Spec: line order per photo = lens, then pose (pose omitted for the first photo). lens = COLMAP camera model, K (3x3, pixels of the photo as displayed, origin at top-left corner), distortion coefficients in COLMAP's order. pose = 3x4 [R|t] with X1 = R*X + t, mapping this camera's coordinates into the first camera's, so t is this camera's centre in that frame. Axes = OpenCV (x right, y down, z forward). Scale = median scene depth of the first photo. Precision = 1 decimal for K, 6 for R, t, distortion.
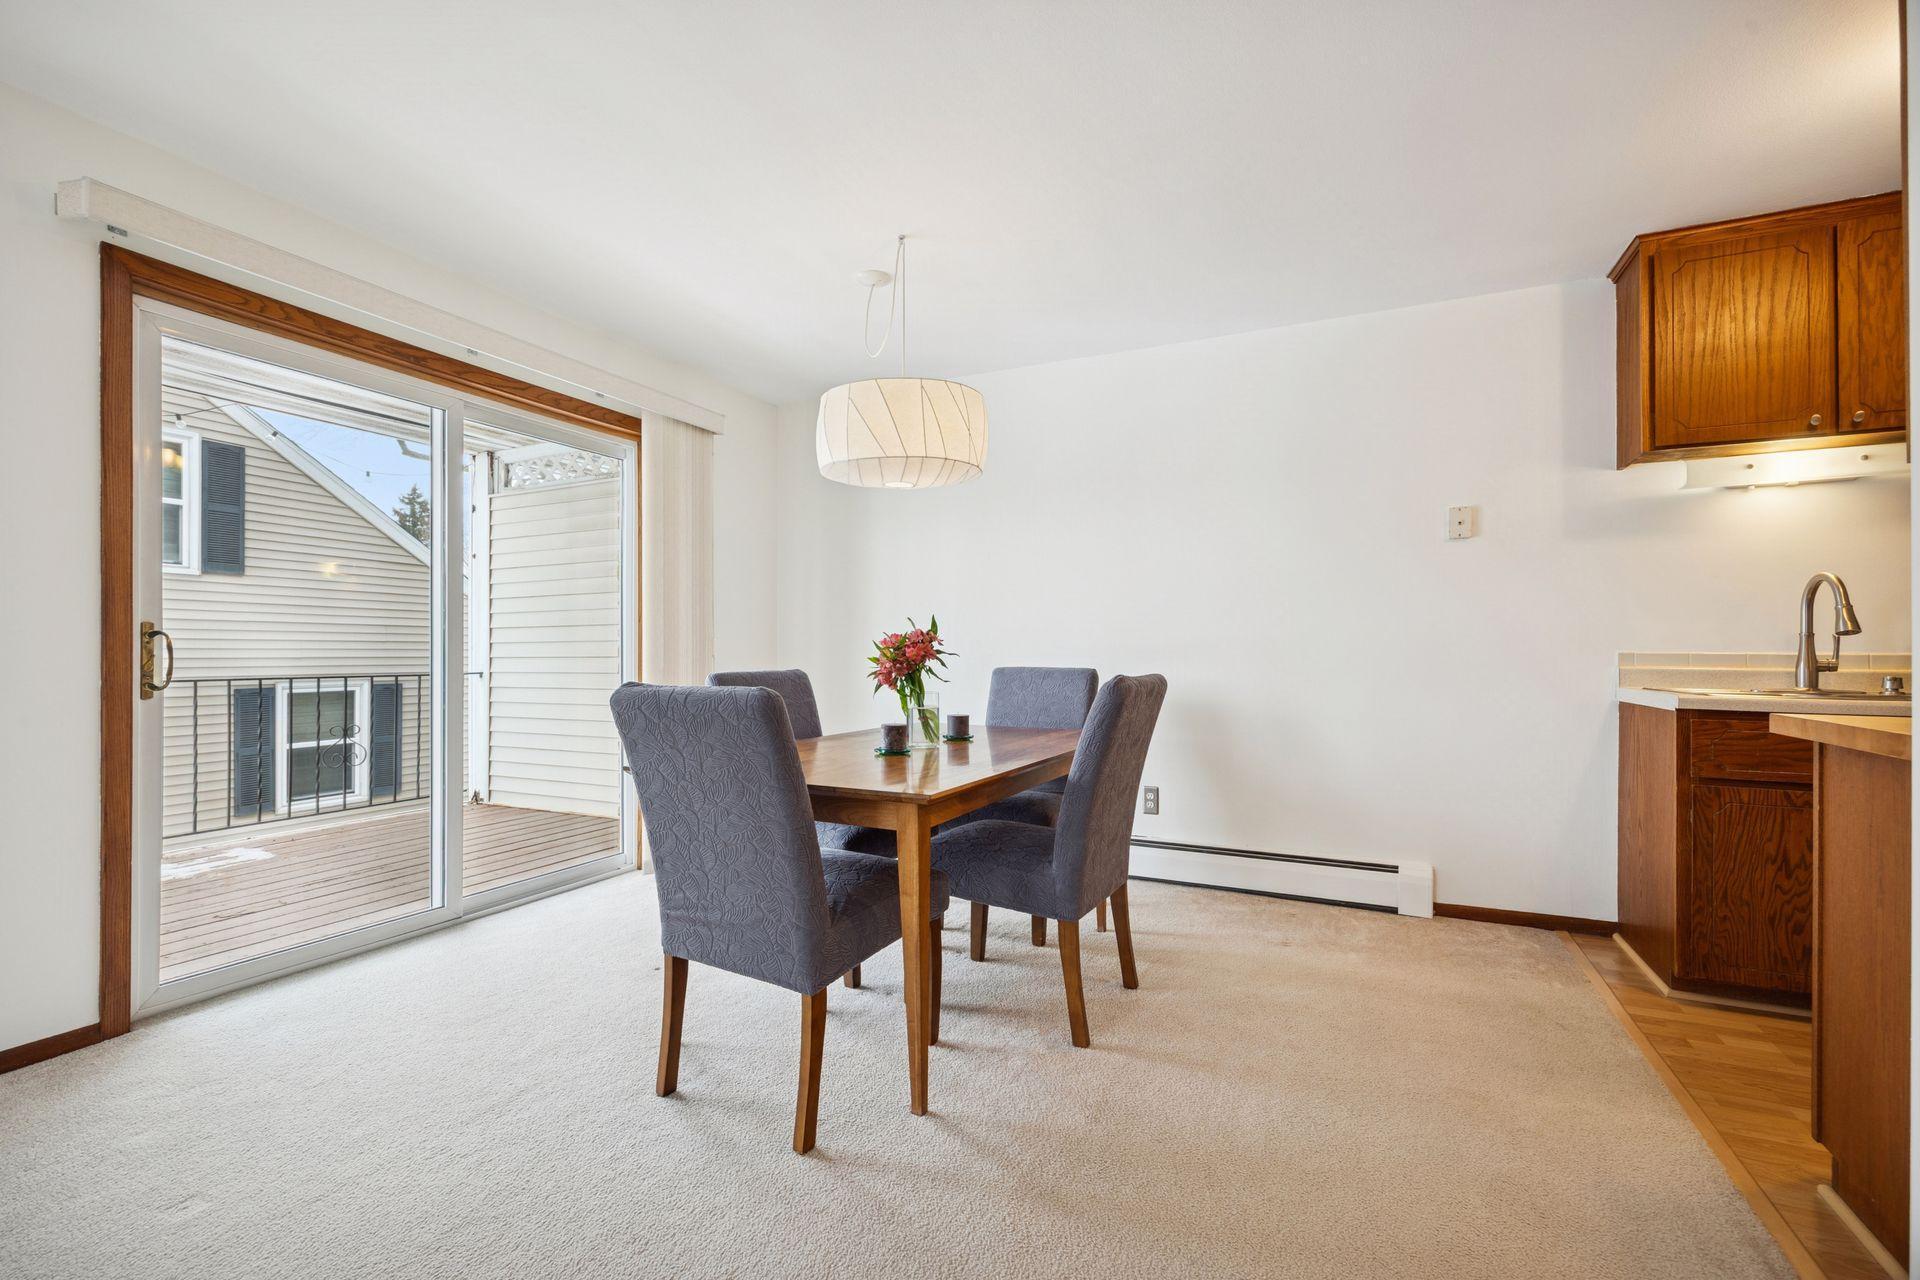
lens RADIAL K [[811.3, 0, 960.9], [0, 811.3, 647.4], [0, 0, 1]] dist [-0.010086, -0.000312]
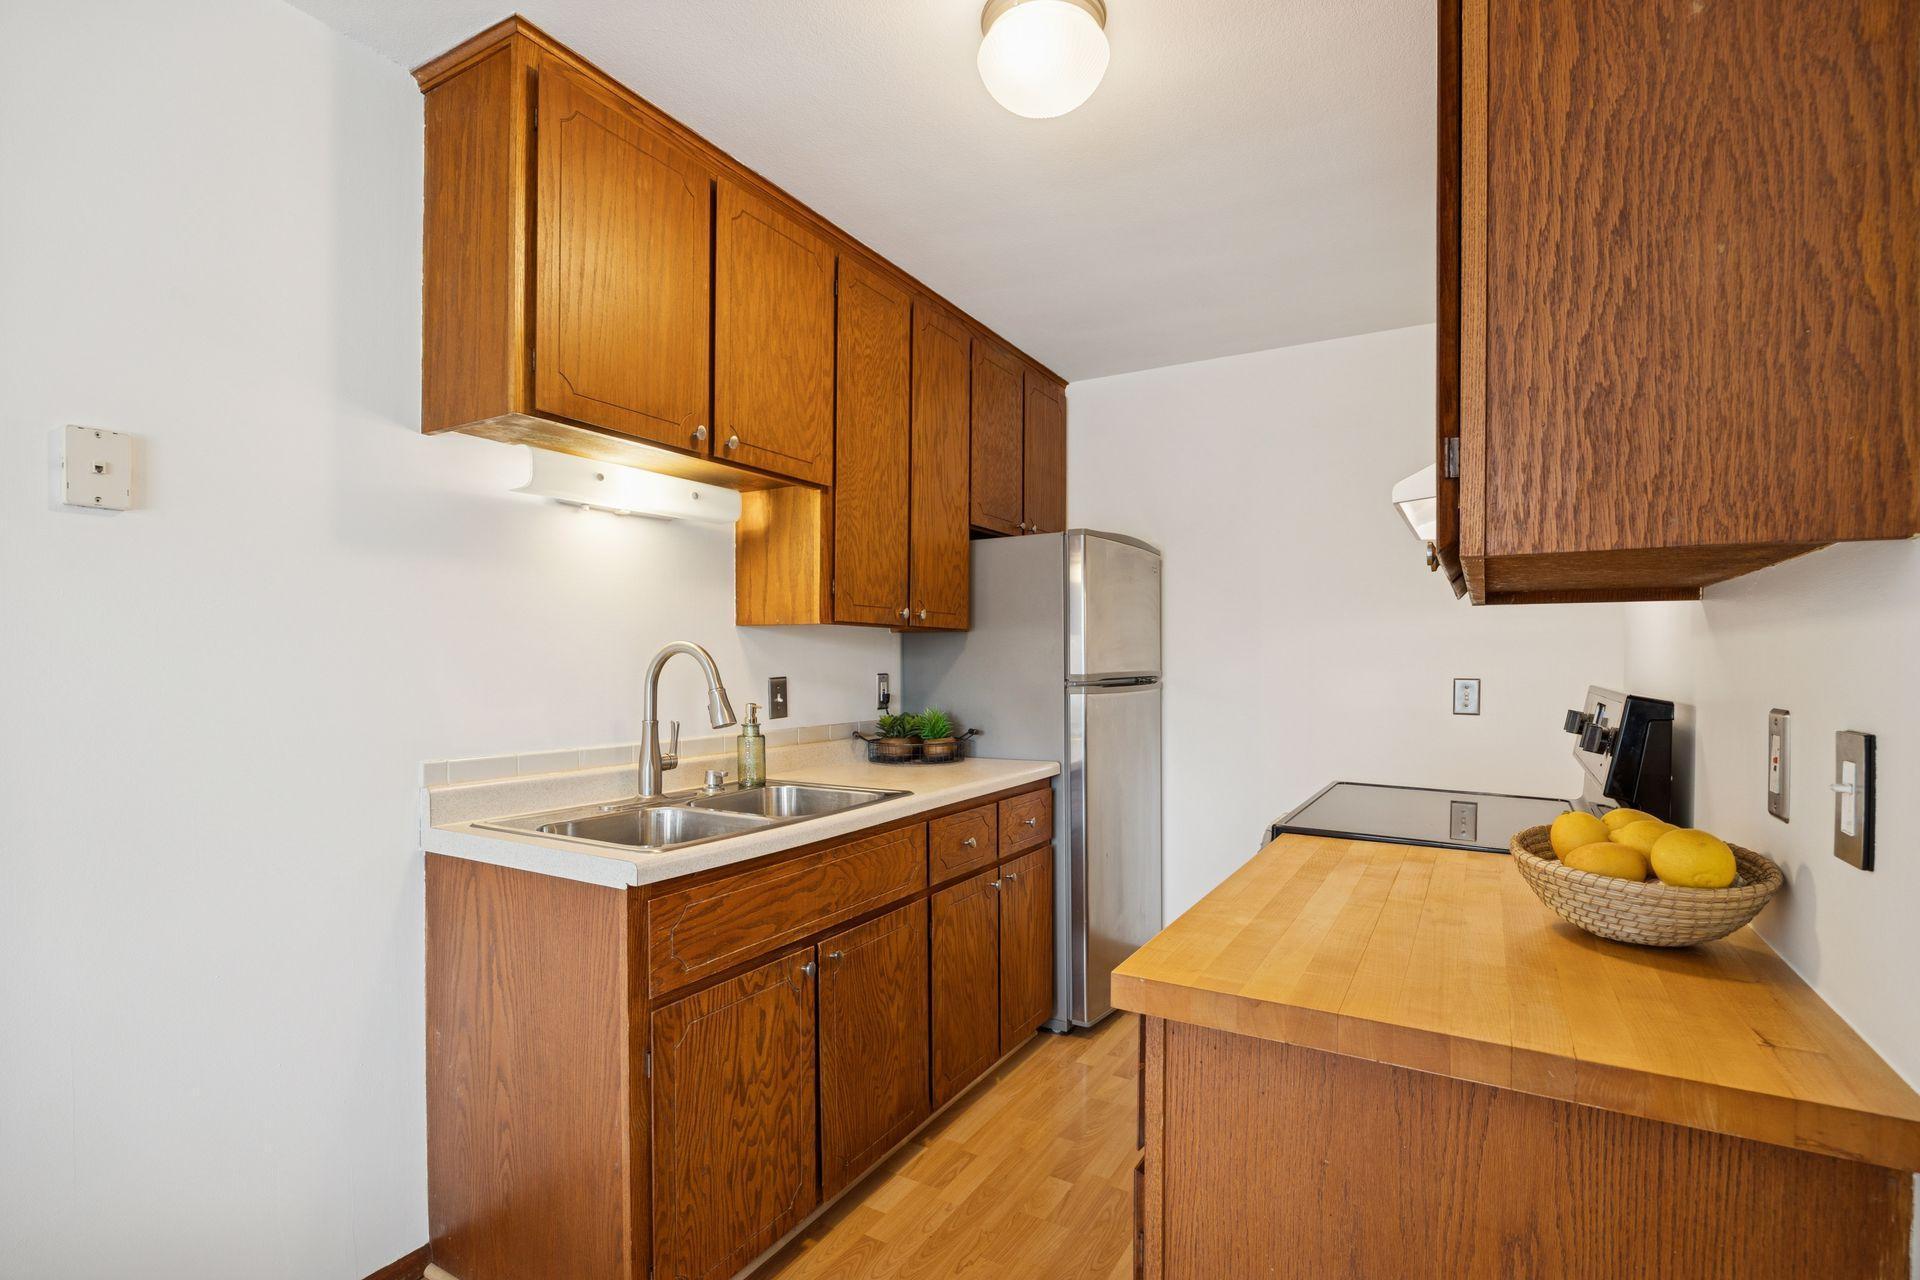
lens RADIAL K [[889.0, 0, 967.8], [0, 889.0, 670.9], [0, 0, 1]] dist [-0.016719, -0.000059]
pose [[0.063778, -0.012080, 0.997891, 0.263748], [-0.005114, 0.999910, 0.012431, -0.075501], [-0.997951, -0.005896, 0.063710, 0.661422]]
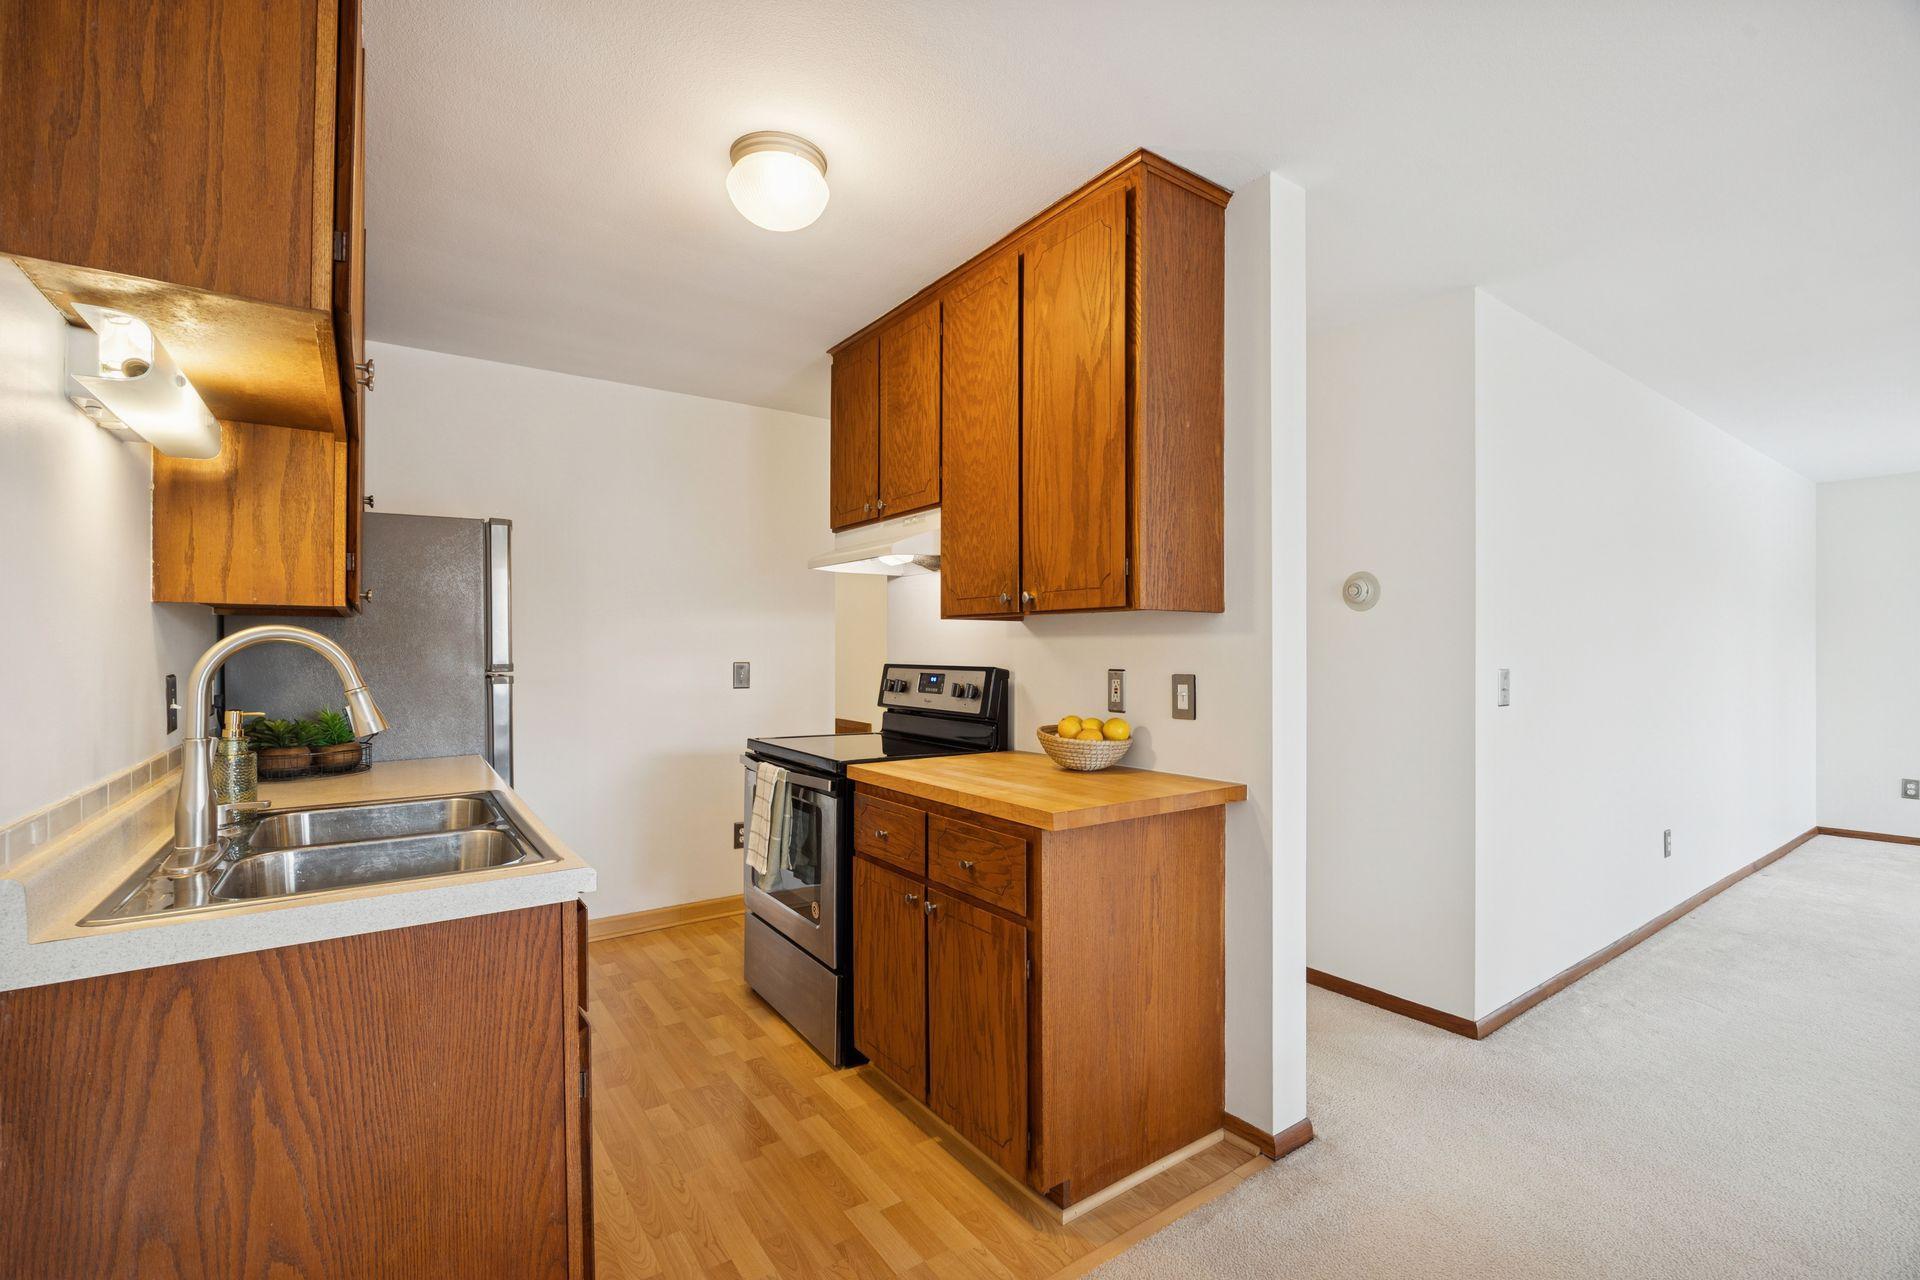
lens RADIAL K [[811.3, 0, 960.9], [0, 811.3, 647.4], [0, 0, 1]] dist [-0.010086, -0.000312]
pose [[-0.877419, 0.000956, 0.479725, 0.383317], [-0.001997, 0.999982, -0.005646, -0.073752], [-0.479721, -0.005912, -0.877401, 1.223548]]
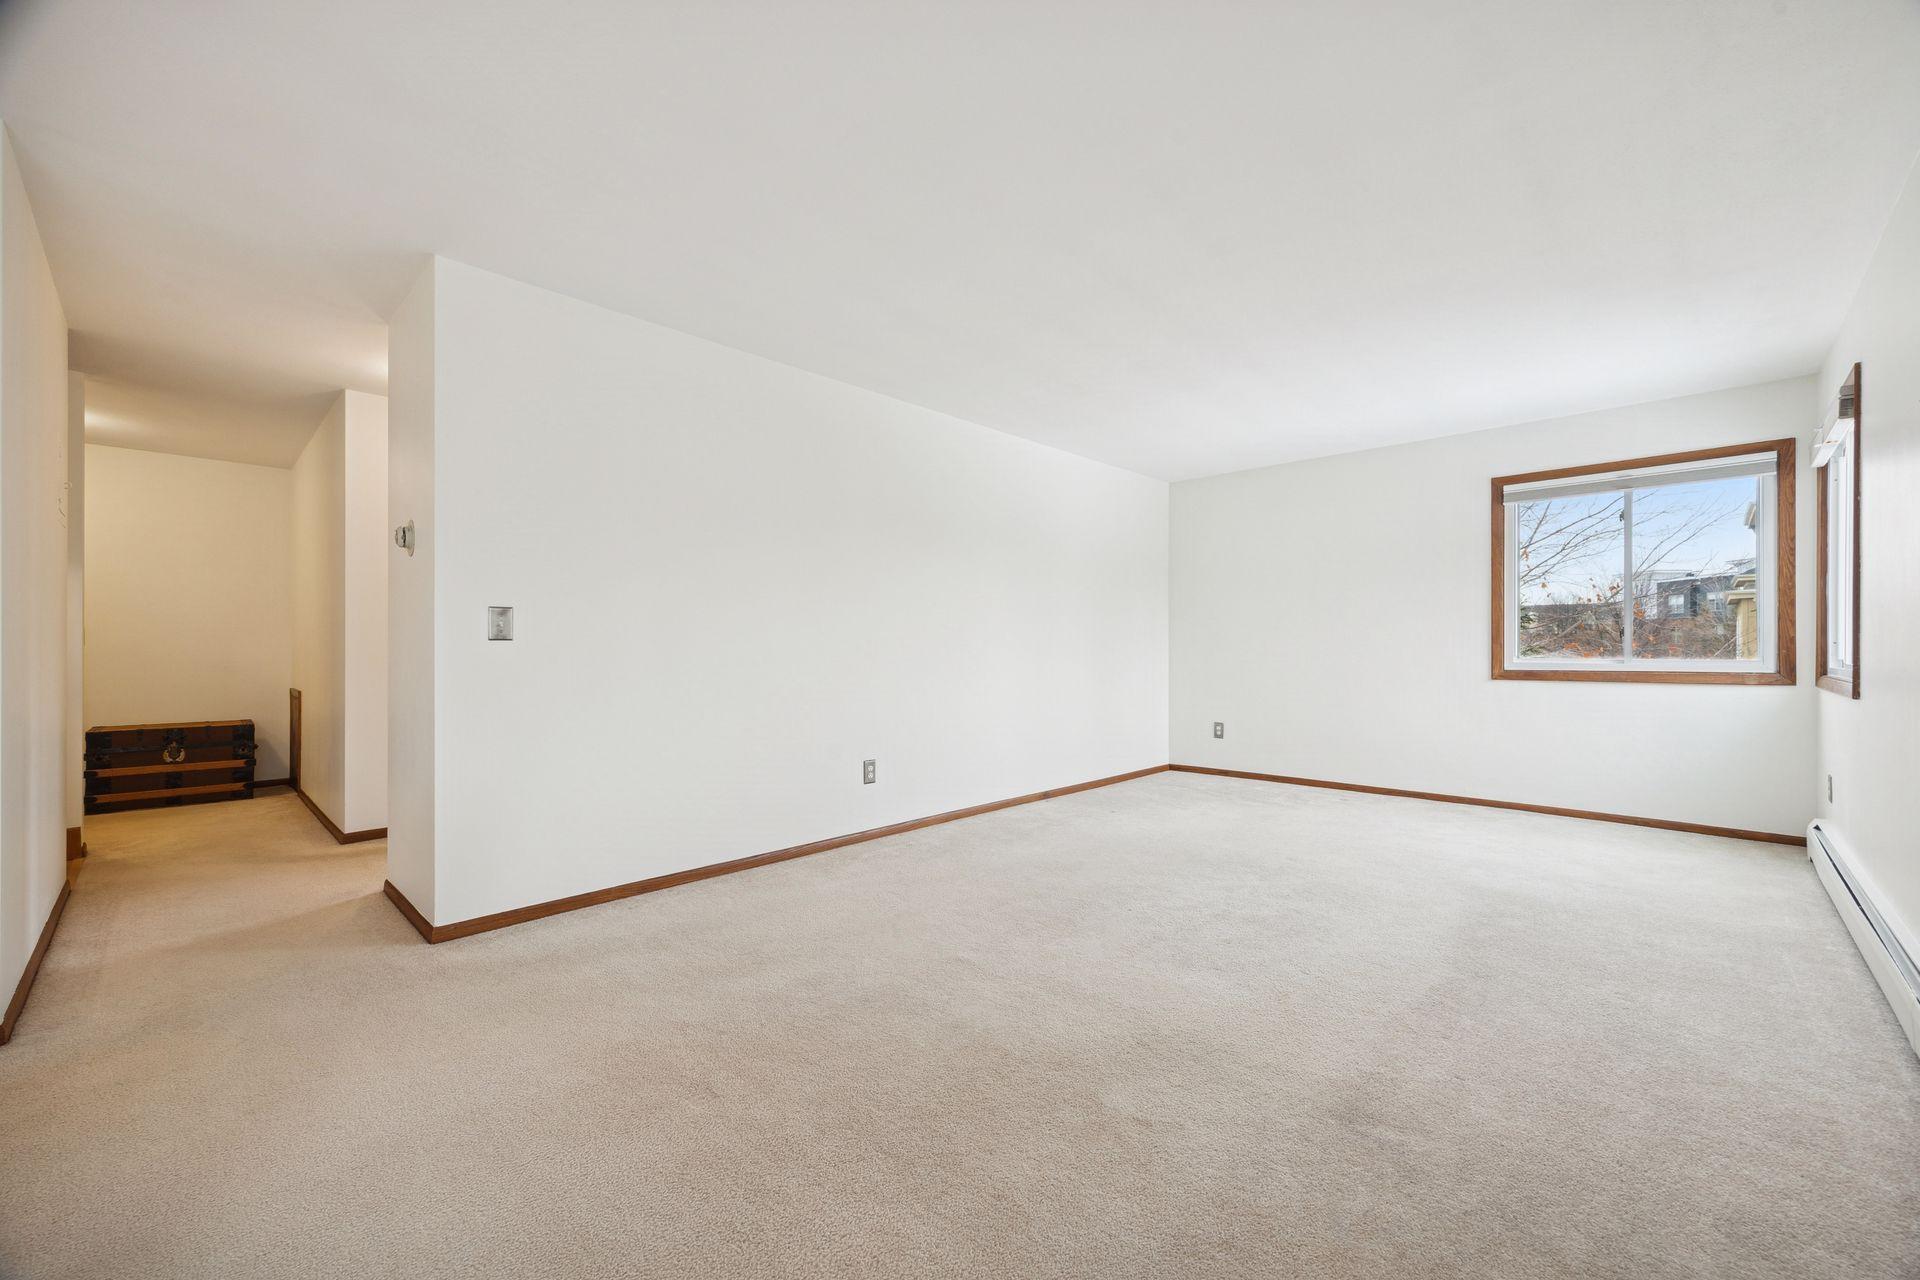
lens RADIAL K [[779.6, 0, 952.4], [0, 779.6, 642.3], [0, 0, 1]] dist [0.007749, -0.000113]
pose [[-0.949833, 0.005148, 0.312716, -0.668391], [0.003949, 0.999982, -0.004467, 0.005566], [-0.312734, -0.003008, -0.949836, 0.841117]]
